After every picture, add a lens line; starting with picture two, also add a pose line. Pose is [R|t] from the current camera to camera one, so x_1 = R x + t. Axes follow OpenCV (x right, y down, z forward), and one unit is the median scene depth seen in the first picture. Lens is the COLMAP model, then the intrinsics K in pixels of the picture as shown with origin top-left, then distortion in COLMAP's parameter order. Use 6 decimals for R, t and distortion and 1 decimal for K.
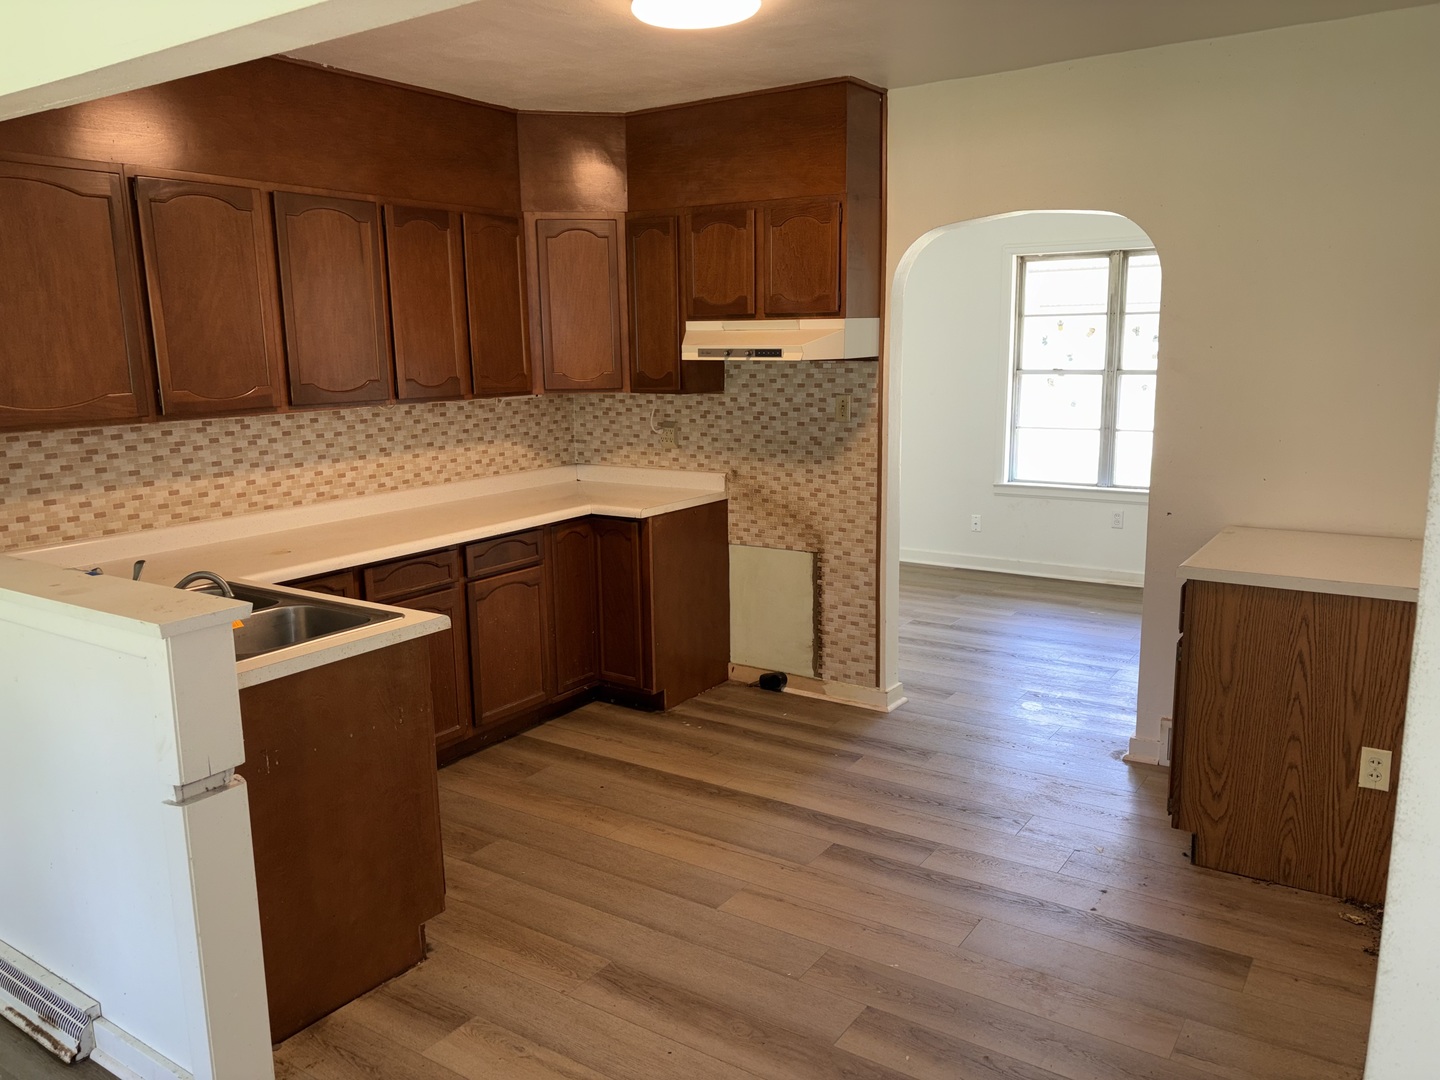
lens RADIAL K [[1076.5, 0, 720.0], [0, 1076.5, 540.0], [0, 0, 1]] dist [0.181051, -0.330444]
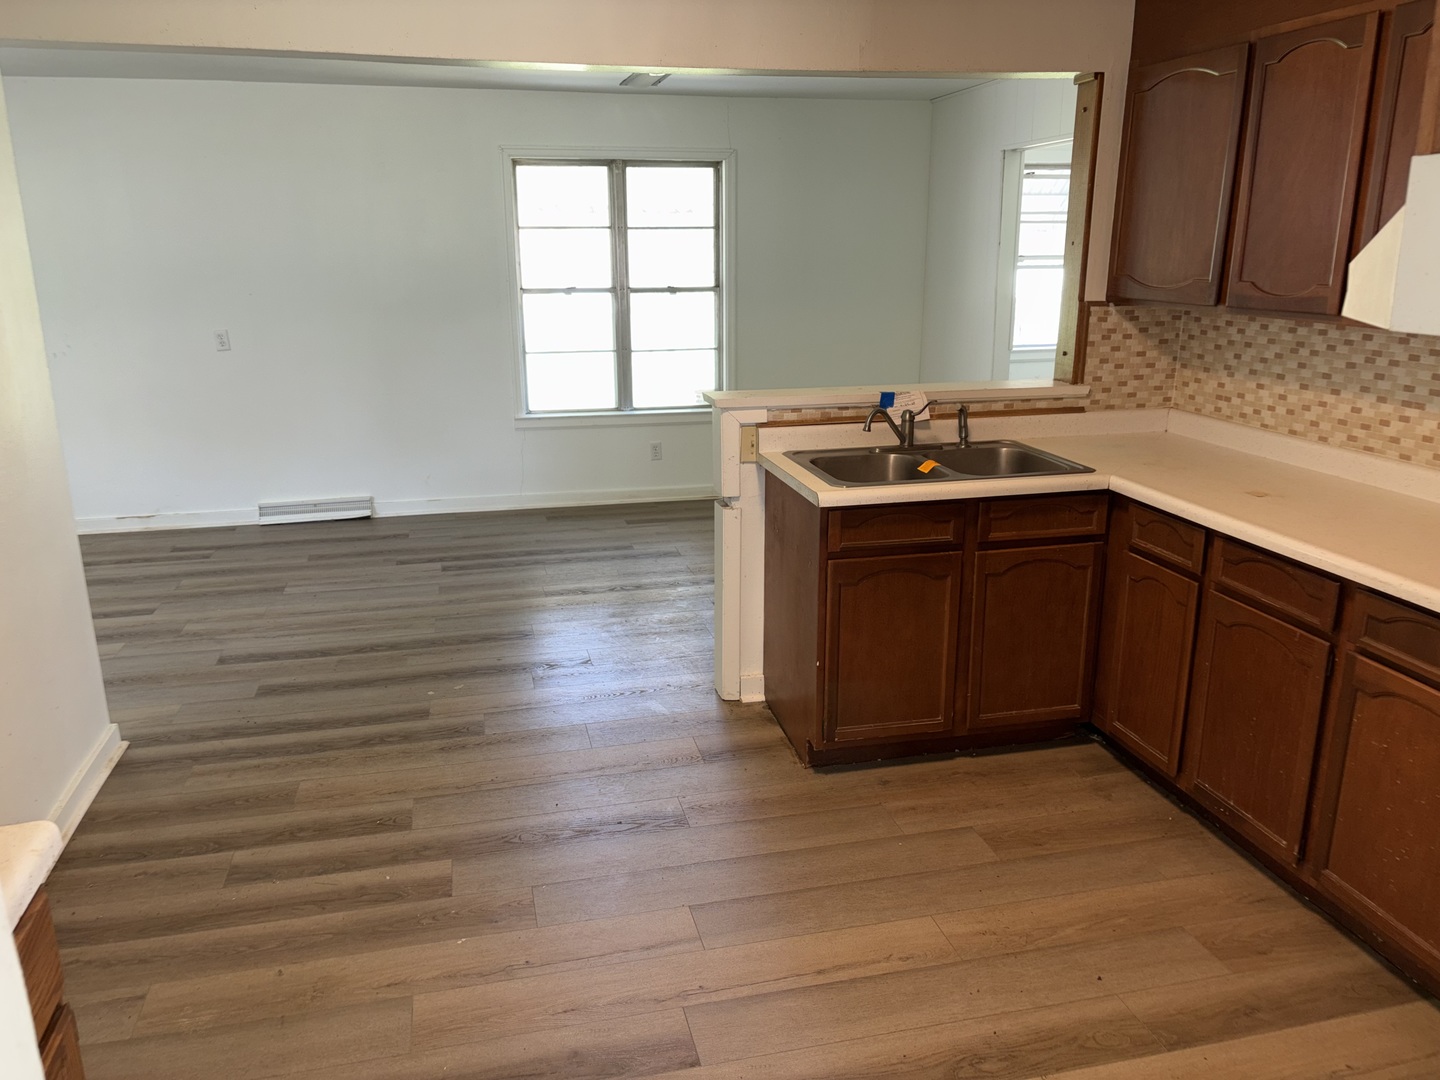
lens RADIAL K [[1076.5, 0, 720.0], [0, 1076.5, 540.0], [0, 0, 1]] dist [0.181051, -0.330444]
pose [[-0.683891, 0.189438, -0.704561, 0.455665], [-0.132583, 0.917354, 0.375345, -0.210499], [0.717436, 0.350108, -0.602254, 1.247689]]
